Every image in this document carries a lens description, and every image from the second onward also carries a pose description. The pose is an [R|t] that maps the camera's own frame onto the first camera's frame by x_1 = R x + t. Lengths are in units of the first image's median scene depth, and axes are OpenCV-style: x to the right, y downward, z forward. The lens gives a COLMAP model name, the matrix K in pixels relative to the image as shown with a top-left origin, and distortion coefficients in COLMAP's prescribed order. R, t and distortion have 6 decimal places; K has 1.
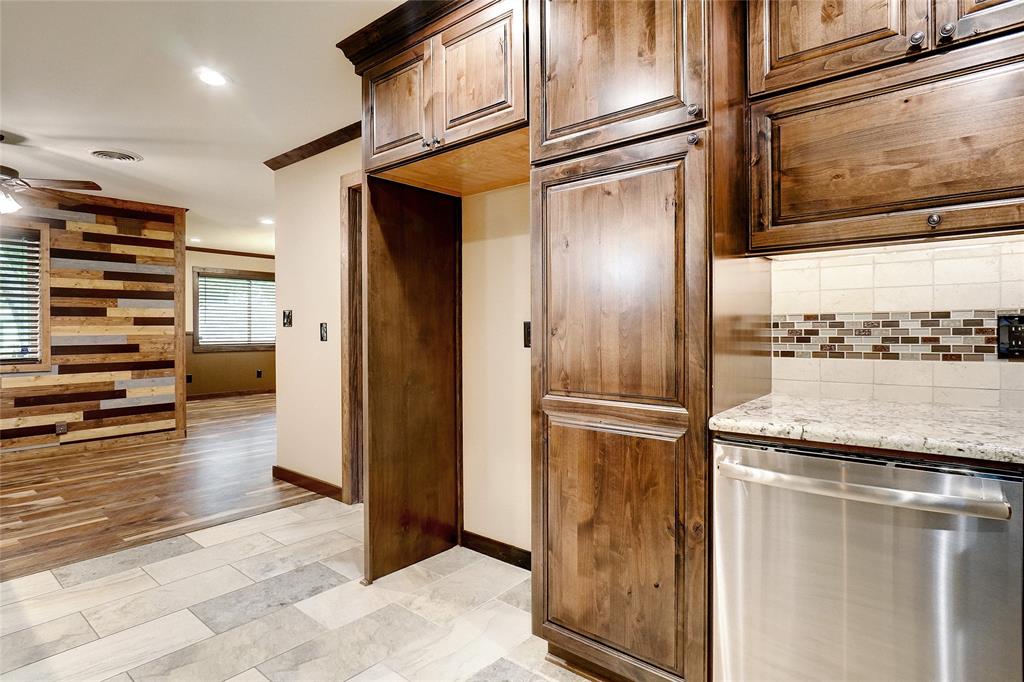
lens RADIAL K [[542.3, 0, 510.9], [0, 542.3, 341.7], [0, 0, 1]] dist [-0.024487, 0.006356]
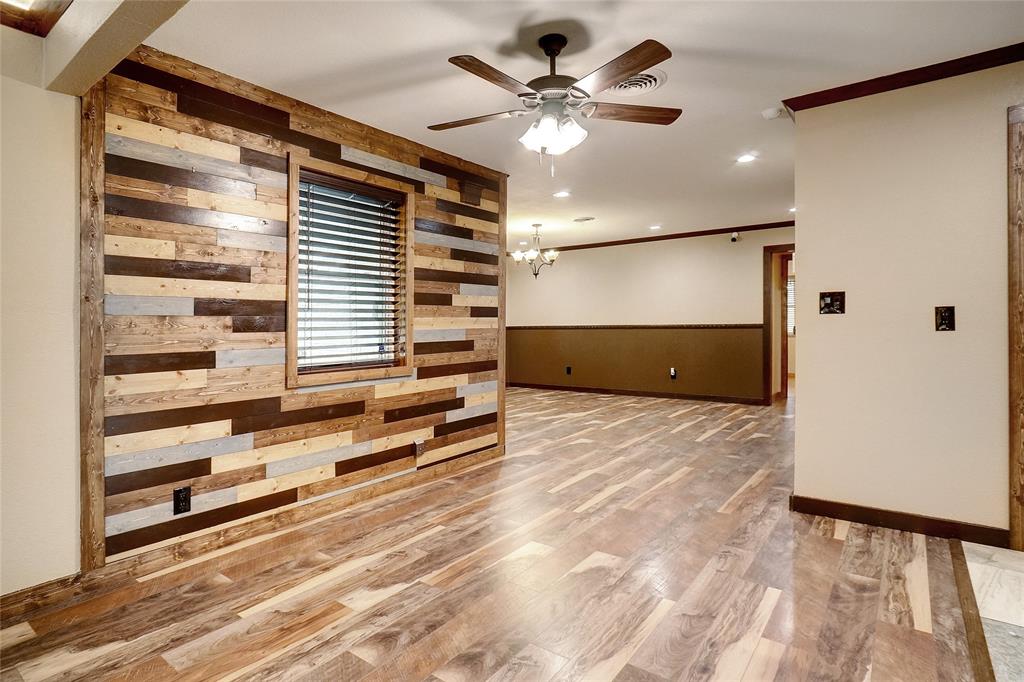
lens RADIAL K [[542.3, 0, 474.5], [0, 542.3, 325.7], [0, 0, 1]] dist [-0.024487, 0.006356]
pose [[0.999892, -0.014282, 0.003397, -0.776822], [0.014369, 0.999532, -0.026993, 0.005393], [-0.003010, 0.027039, 0.999630, 0.212234]]
